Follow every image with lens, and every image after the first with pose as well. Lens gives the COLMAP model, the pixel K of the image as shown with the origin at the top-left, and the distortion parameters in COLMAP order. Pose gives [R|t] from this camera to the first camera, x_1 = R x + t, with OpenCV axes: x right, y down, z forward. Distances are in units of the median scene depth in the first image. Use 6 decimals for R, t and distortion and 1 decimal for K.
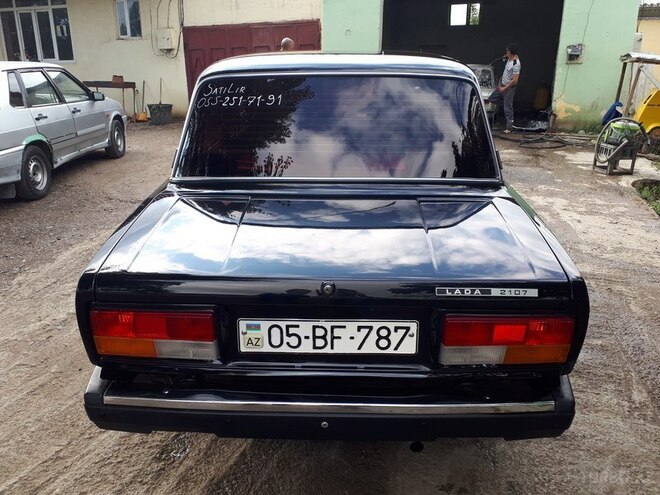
lens RADIAL K [[516.1, 0, 325.2], [0, 516.1, 248.1], [0, 0, 1]] dist [0.024974, -0.037620]
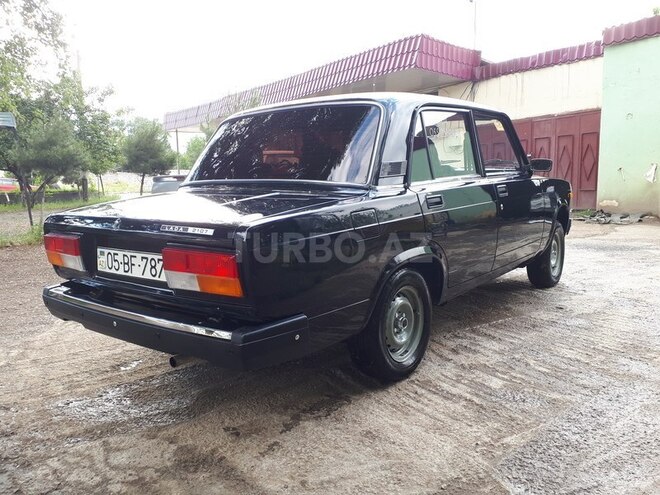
lens RADIAL K [[516.1, 0, 329.7], [0, 516.1, 249.4], [0, 0, 1]] dist [0.024974, -0.037620]
pose [[0.821061, 0.068619, -0.566701, 1.264245], [-0.172974, 0.975982, -0.132436, 0.227295], [0.544003, 0.206763, 0.813210, 0.131549]]
